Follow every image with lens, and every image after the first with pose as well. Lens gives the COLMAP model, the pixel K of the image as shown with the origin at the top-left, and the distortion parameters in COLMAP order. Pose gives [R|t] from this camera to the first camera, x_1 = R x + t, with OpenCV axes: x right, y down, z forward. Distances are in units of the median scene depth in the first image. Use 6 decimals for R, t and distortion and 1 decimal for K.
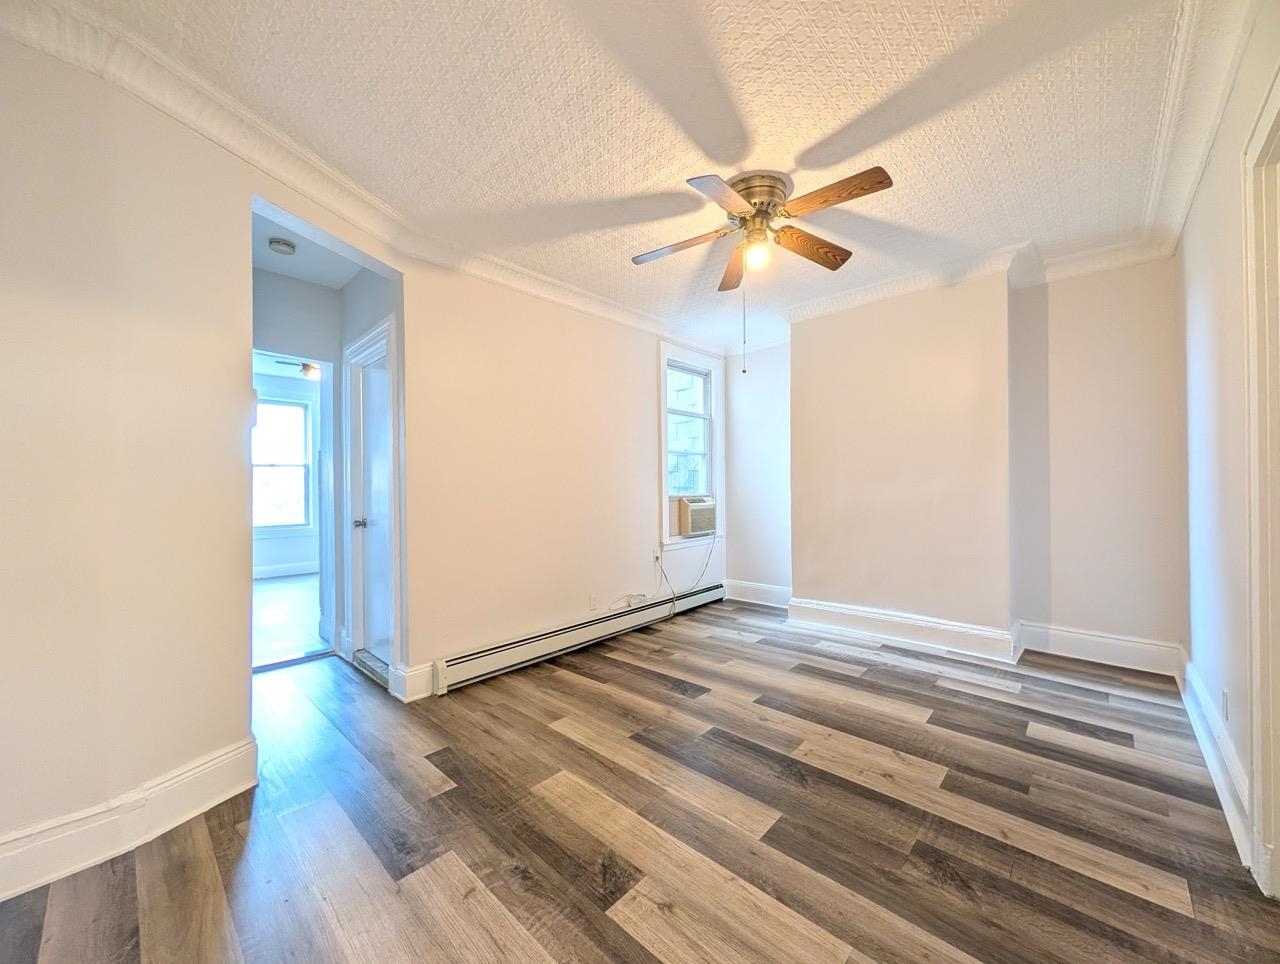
lens RADIAL K [[492.3, 0, 642.7], [0, 492.3, 484.4], [0, 0, 1]] dist [0.000347, 0.000513]
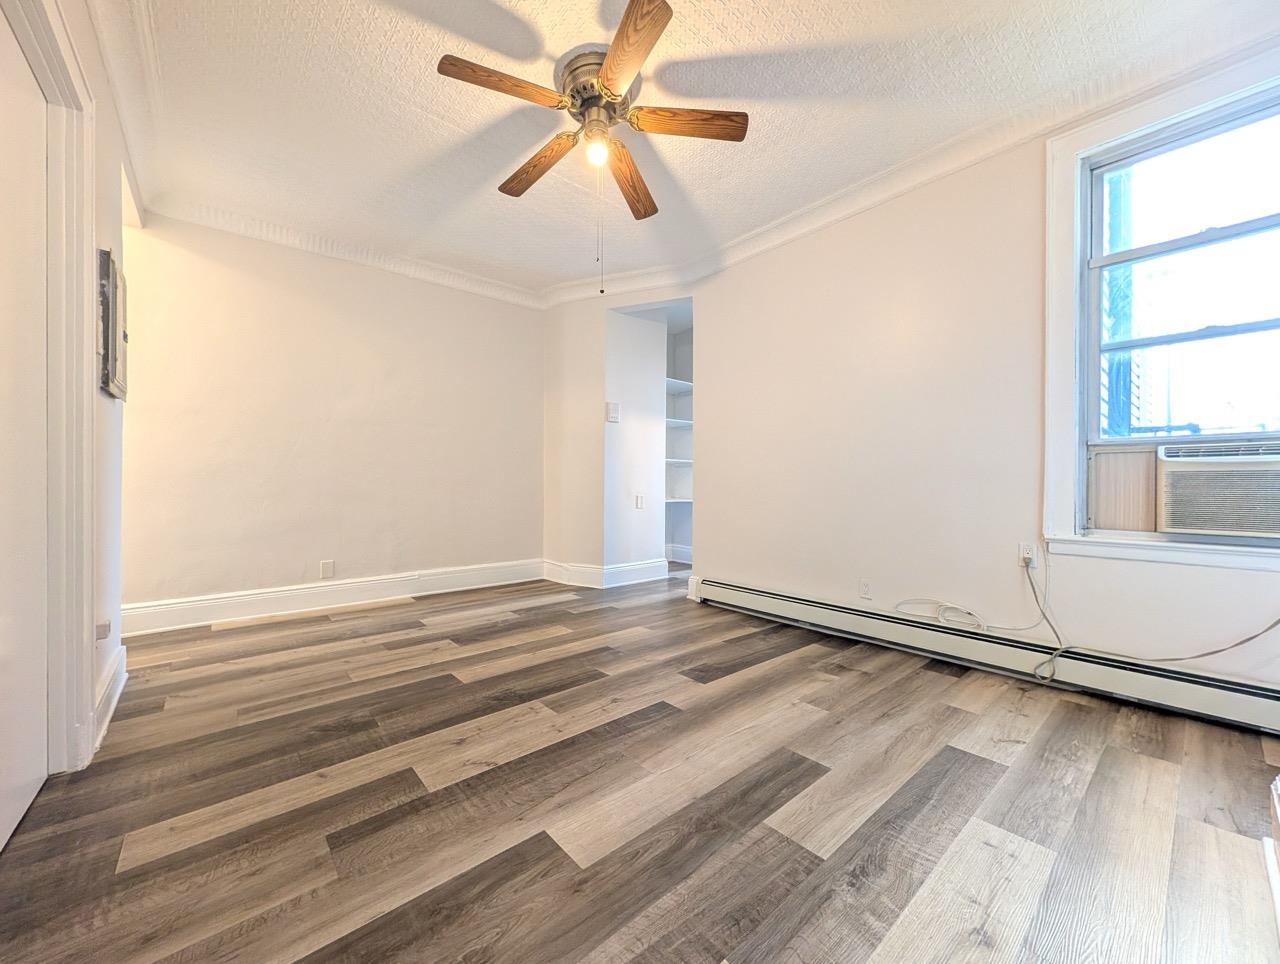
lens RADIAL K [[492.3, 0, 642.1], [0, 492.3, 483.8], [0, 0, 1]] dist [0.000347, 0.000513]
pose [[-0.106175, 0.010867, -0.994288, 0.934736], [0.000058, 0.999940, 0.010923, 0.094131], [0.994347, 0.001102, -0.106169, 1.001750]]
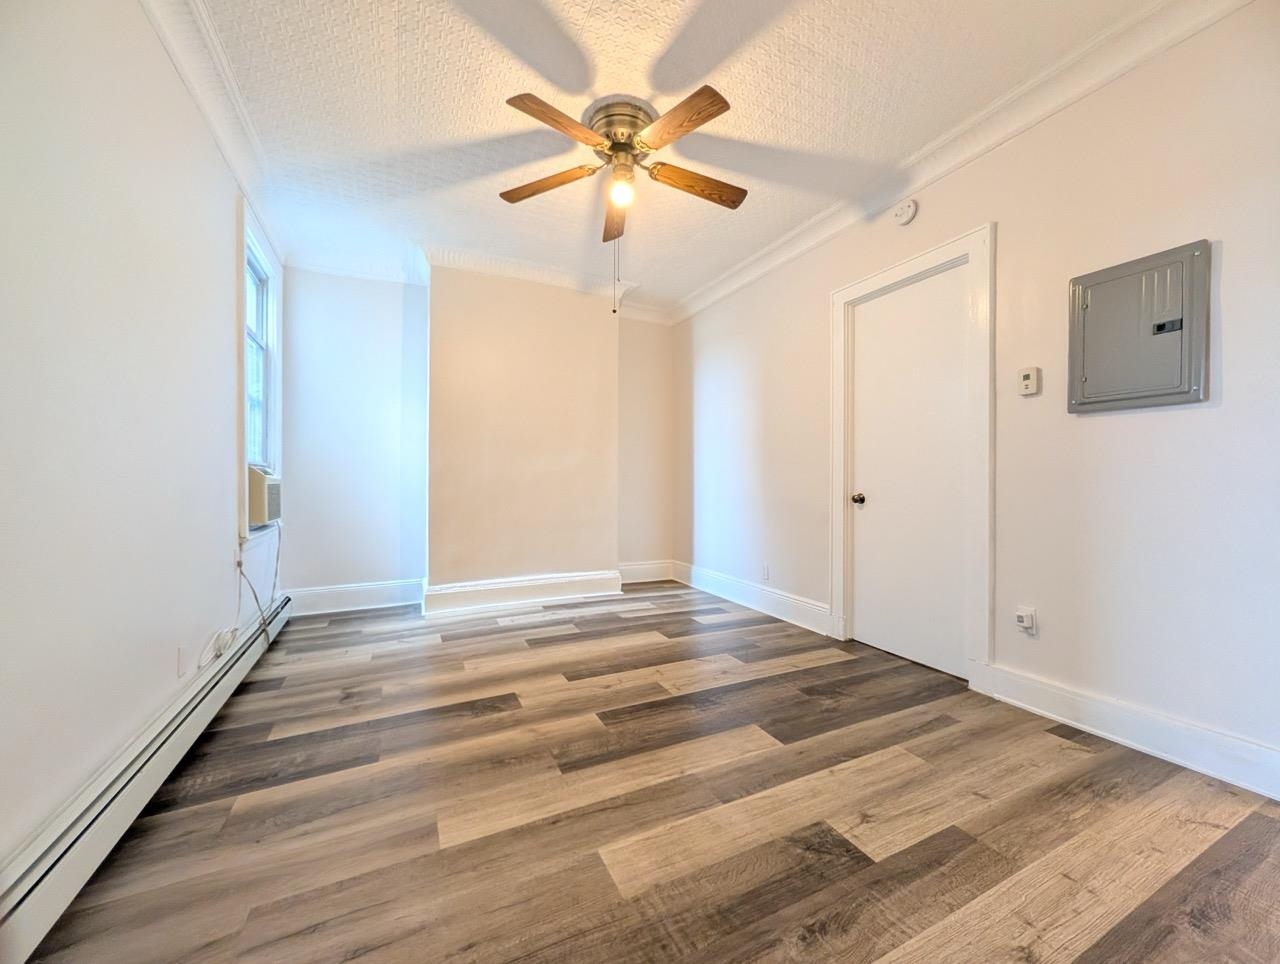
lens RADIAL K [[492.3, 0, 641.5], [0, 492.3, 485.5], [0, 0, 1]] dist [0.000347, 0.000513]
pose [[0.355739, 0.007140, 0.934558, -0.541606], [-0.008511, 0.999954, -0.004400, 0.085510], [-0.934547, -0.006389, 0.355783, 0.536654]]
